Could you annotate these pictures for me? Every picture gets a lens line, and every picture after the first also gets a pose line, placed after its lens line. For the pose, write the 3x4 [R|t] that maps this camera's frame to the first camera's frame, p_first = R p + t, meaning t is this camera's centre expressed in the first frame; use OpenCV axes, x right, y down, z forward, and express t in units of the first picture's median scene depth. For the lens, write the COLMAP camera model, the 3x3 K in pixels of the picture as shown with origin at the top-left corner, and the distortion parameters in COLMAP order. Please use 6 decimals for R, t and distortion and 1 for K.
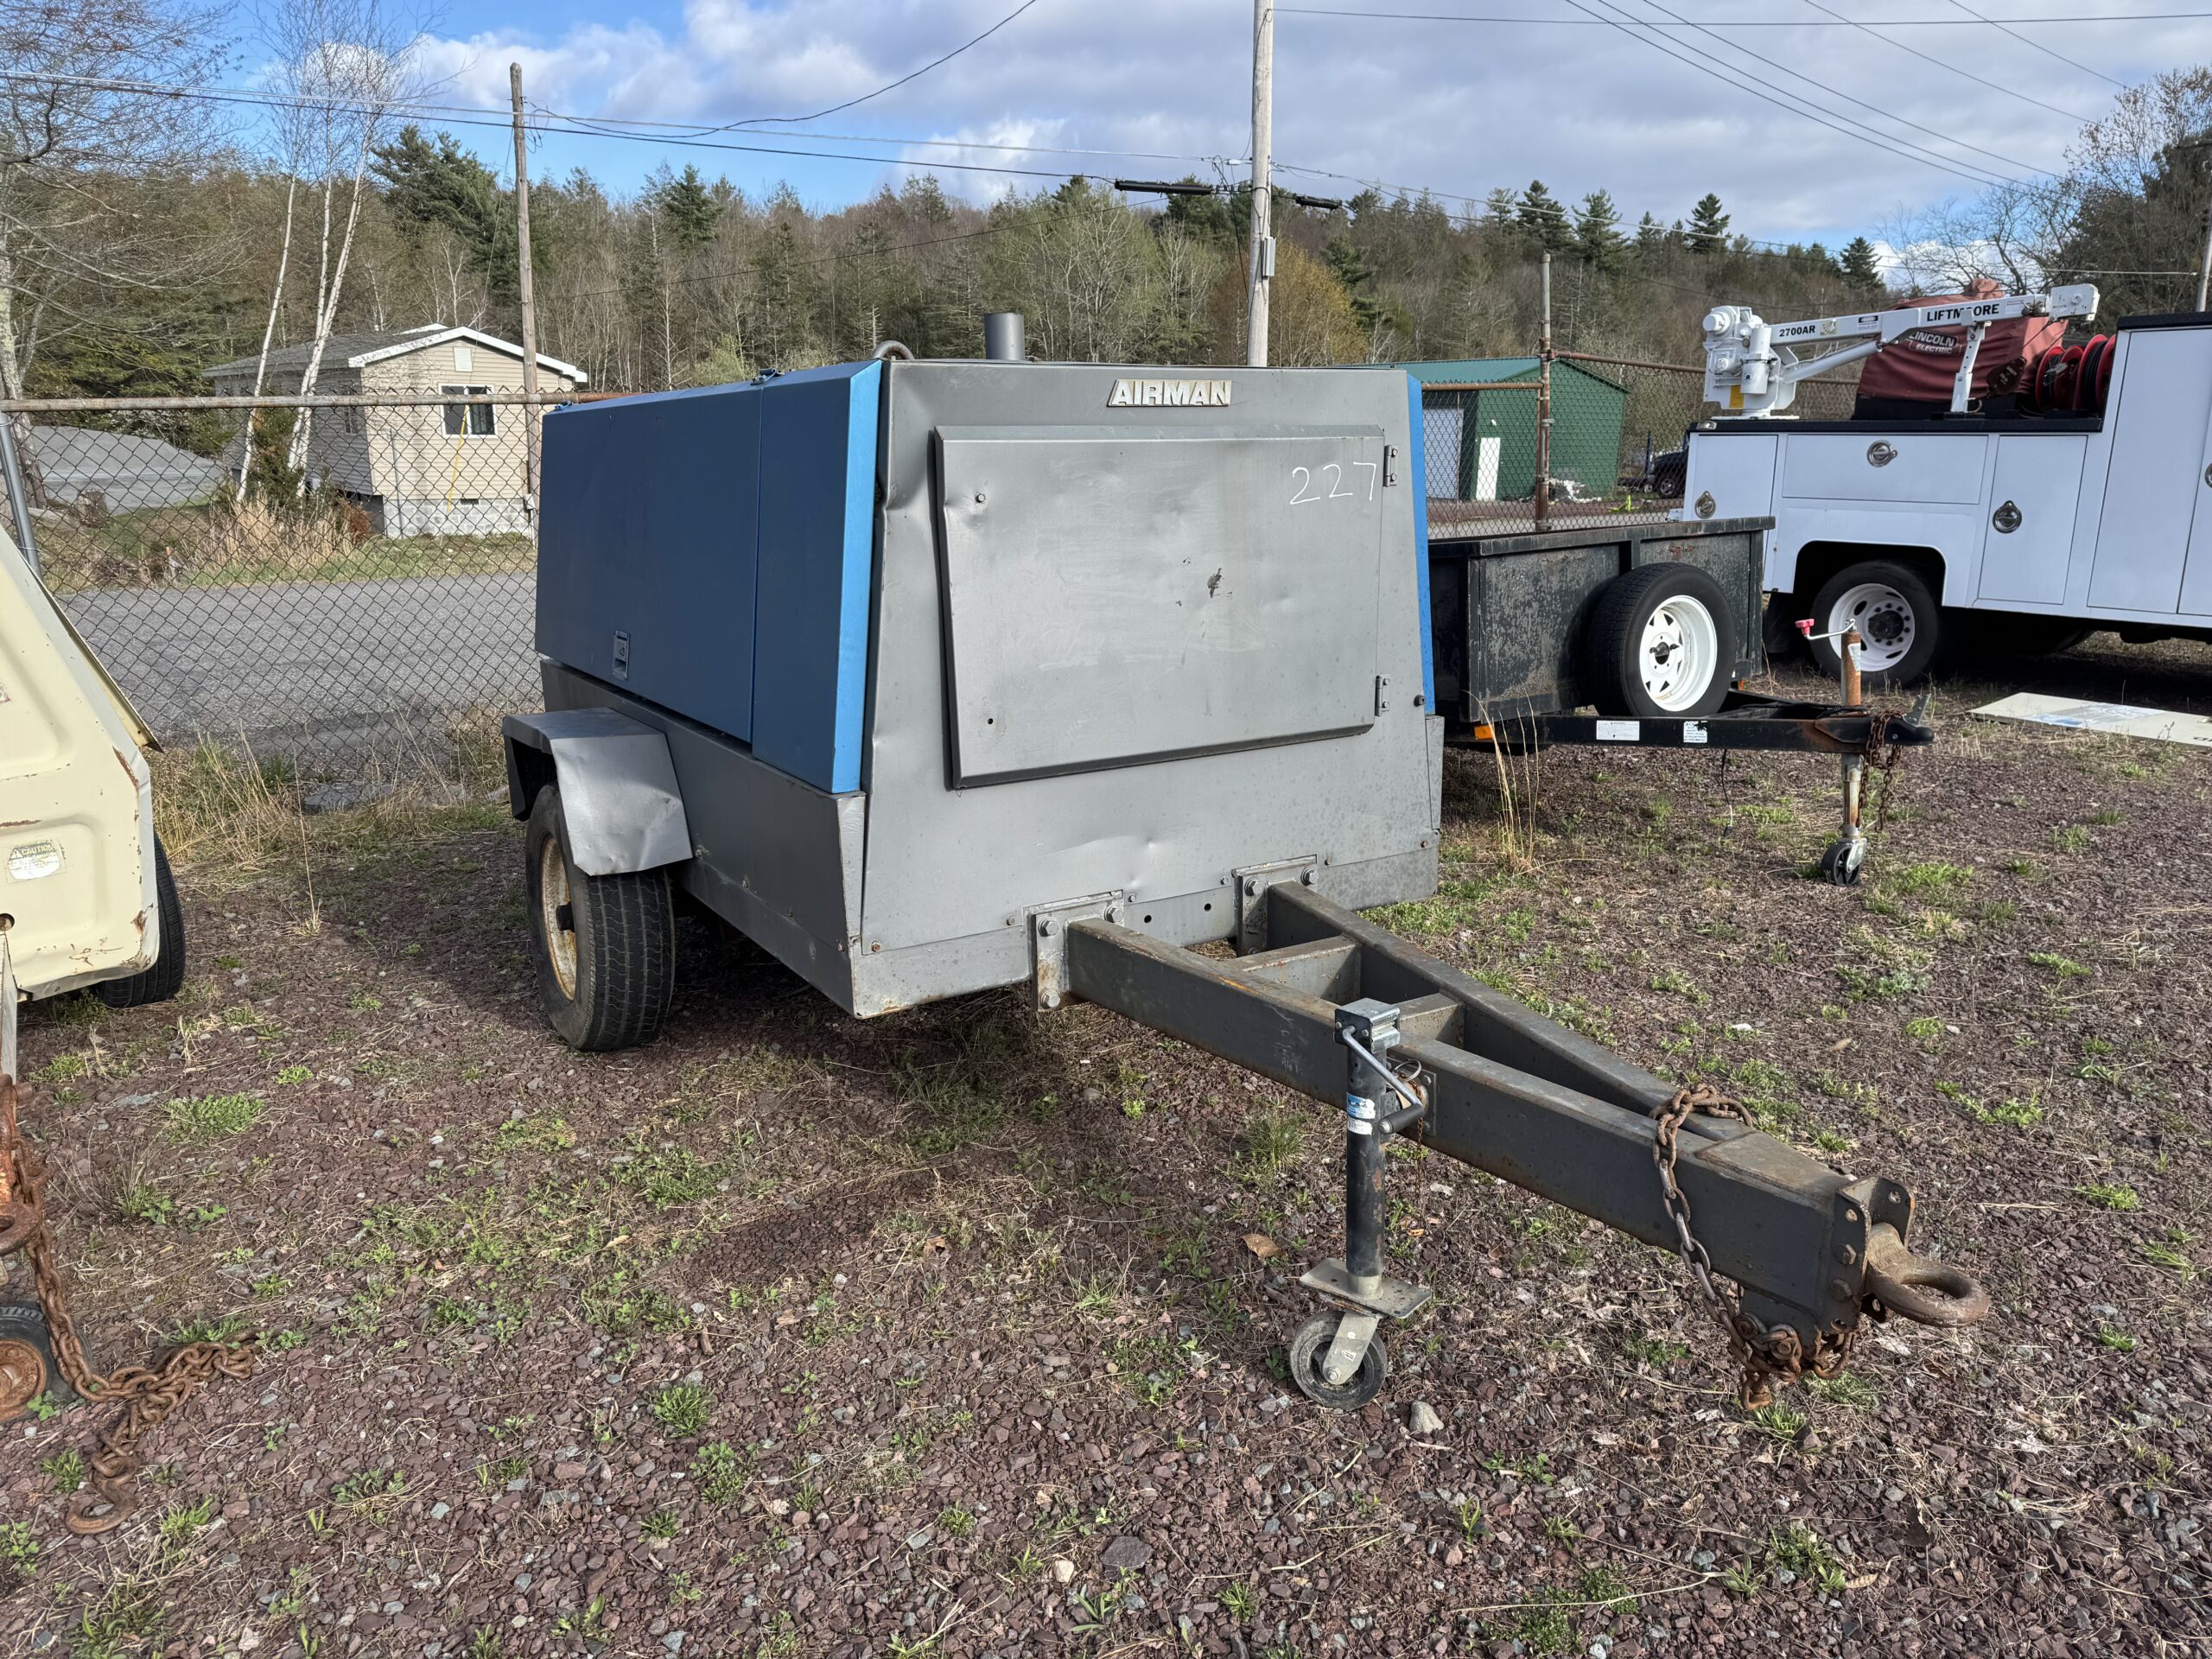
lens RADIAL K [[1581.9, 0, 1109.0], [0, 1581.9, 812.2], [0, 0, 1]] dist [0.037442, -0.043541]
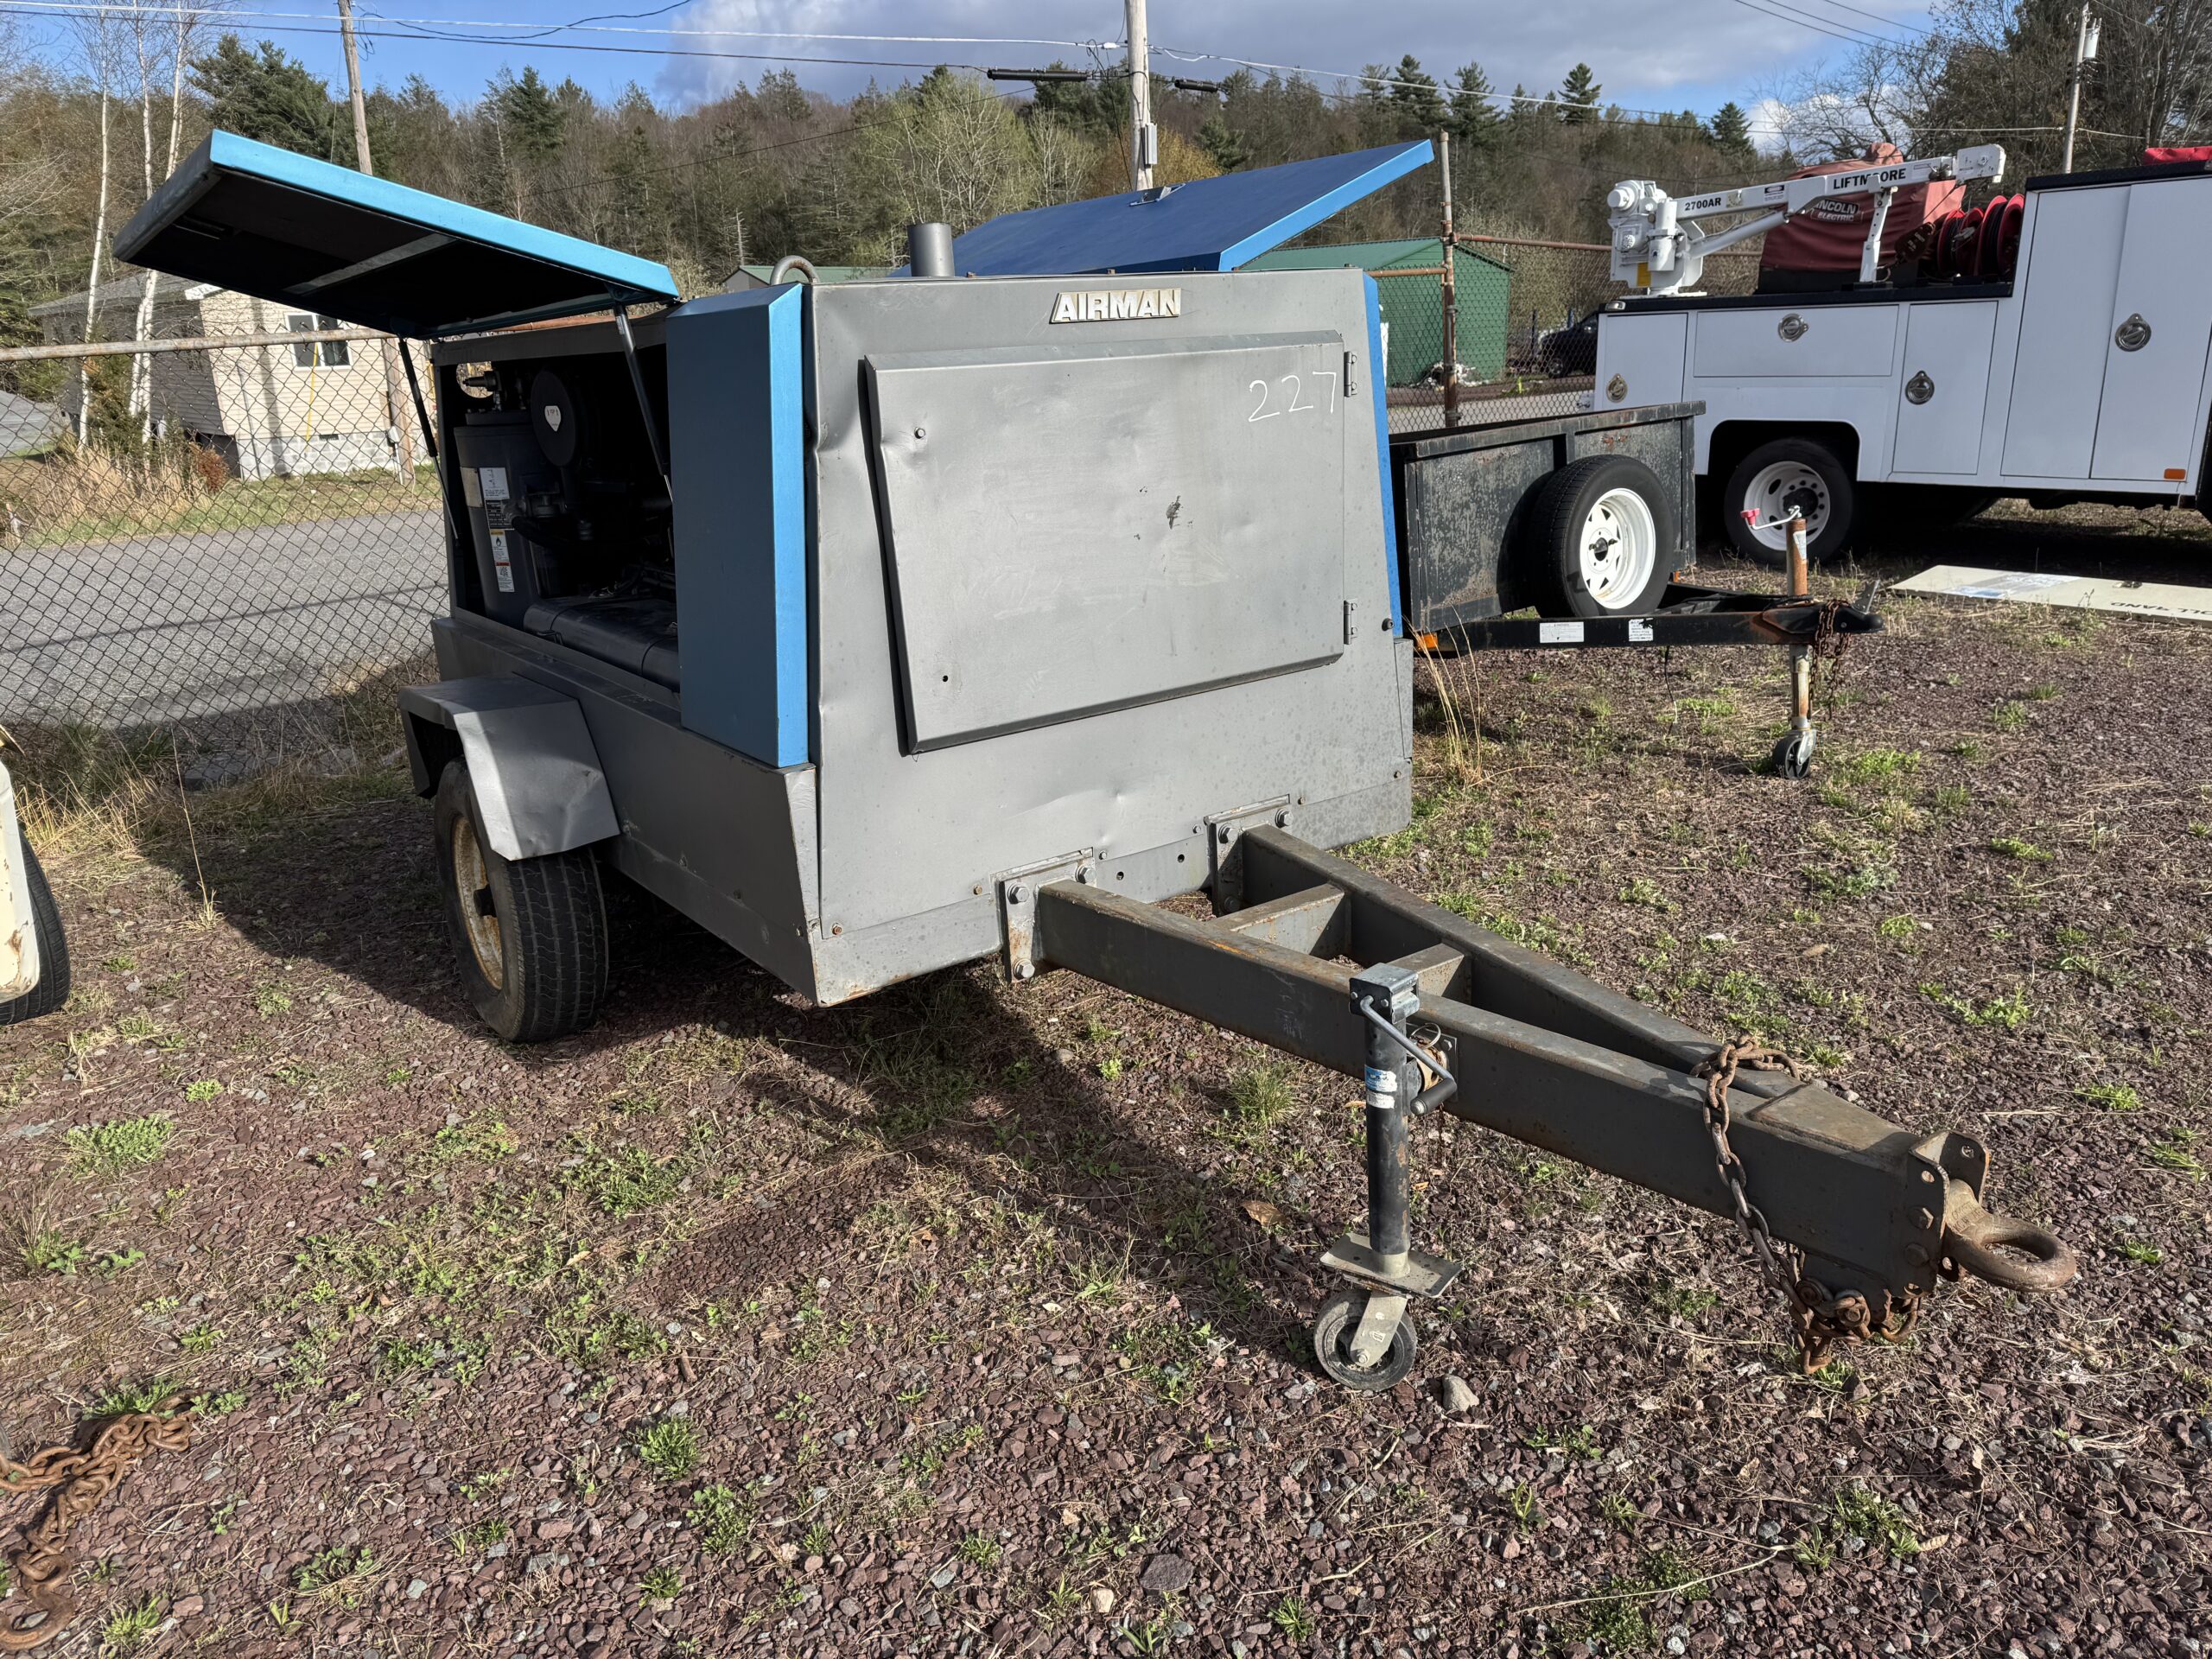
lens RADIAL K [[1586.8, 0, 1106.0], [0, 1586.8, 829.5], [0, 0, 1]] dist [0.031932, -0.035853]
pose [[0.996824, -0.059354, 0.053103, -0.036985], [0.055620, 0.996049, 0.069224, -0.029342], [-0.057002, -0.066051, 0.996187, 0.071210]]
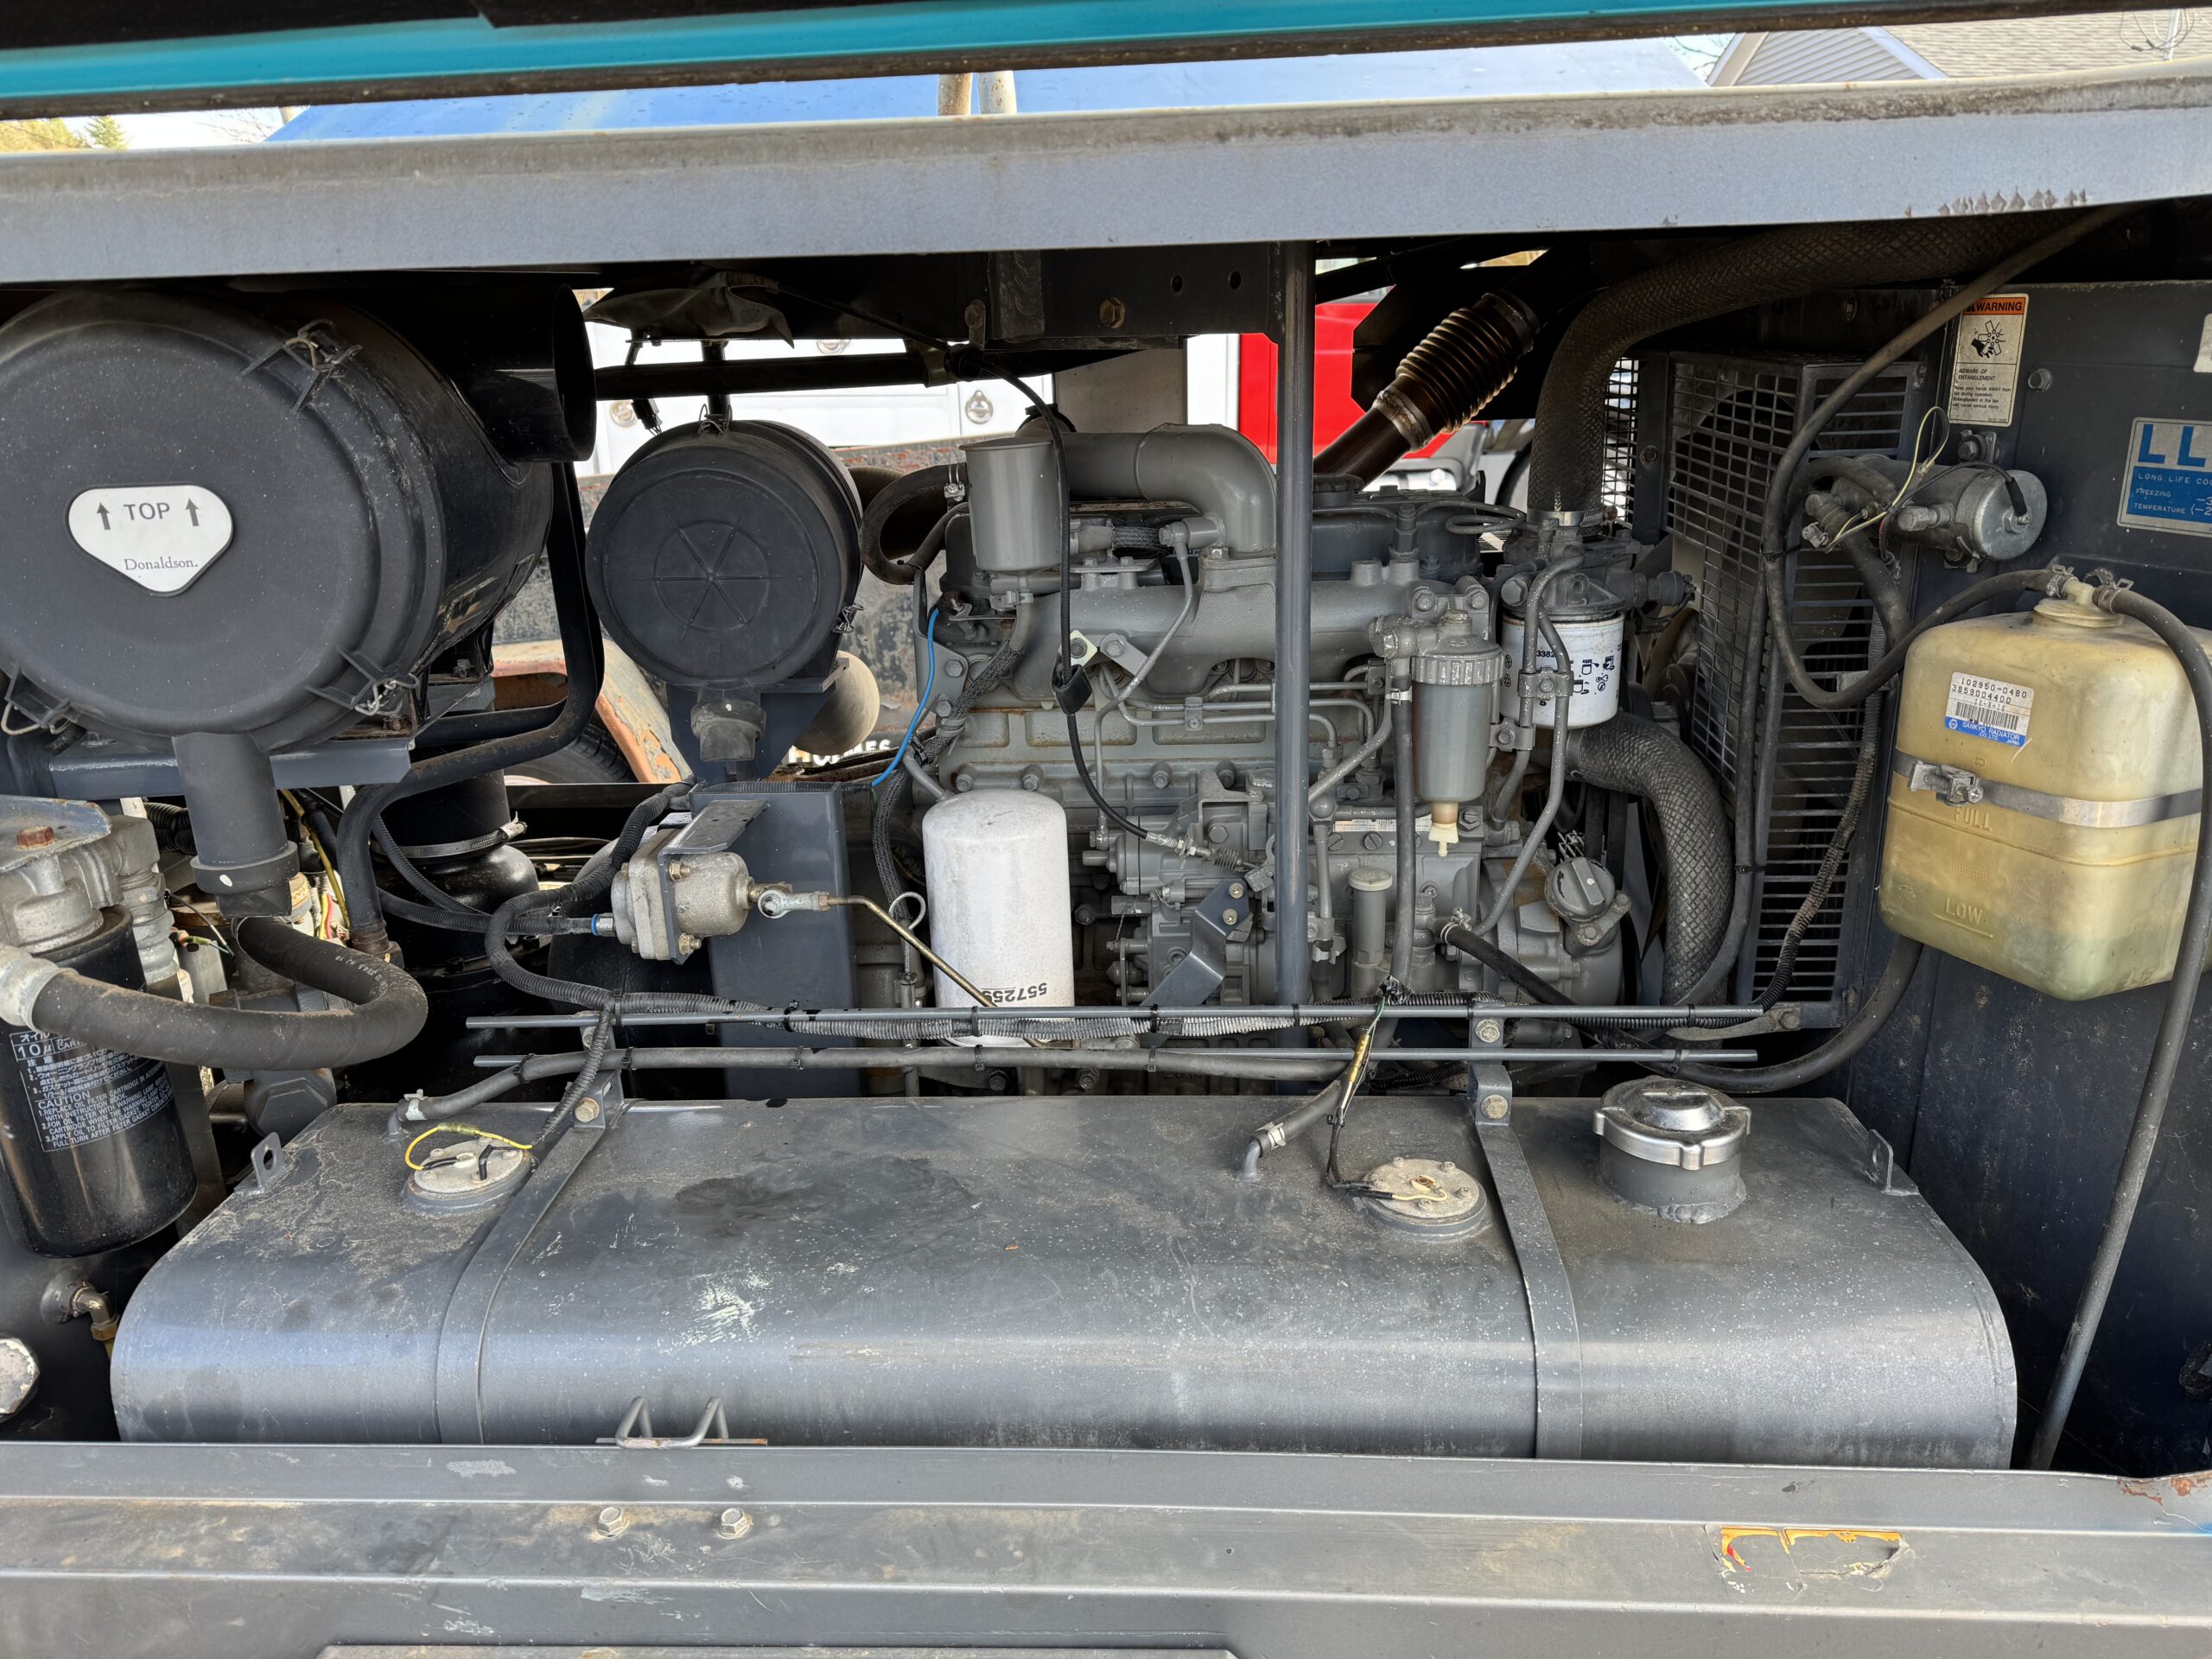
lens RADIAL K [[1581.9, 0, 1109.0], [0, 1581.9, 812.2], [0, 0, 1]] dist [0.037442, -0.043541]
pose [[0.581808, -0.262938, 0.769651, -0.545755], [0.216543, 0.962223, 0.165034, -0.259733], [-0.783969, 0.070645, 0.616767, 1.091534]]
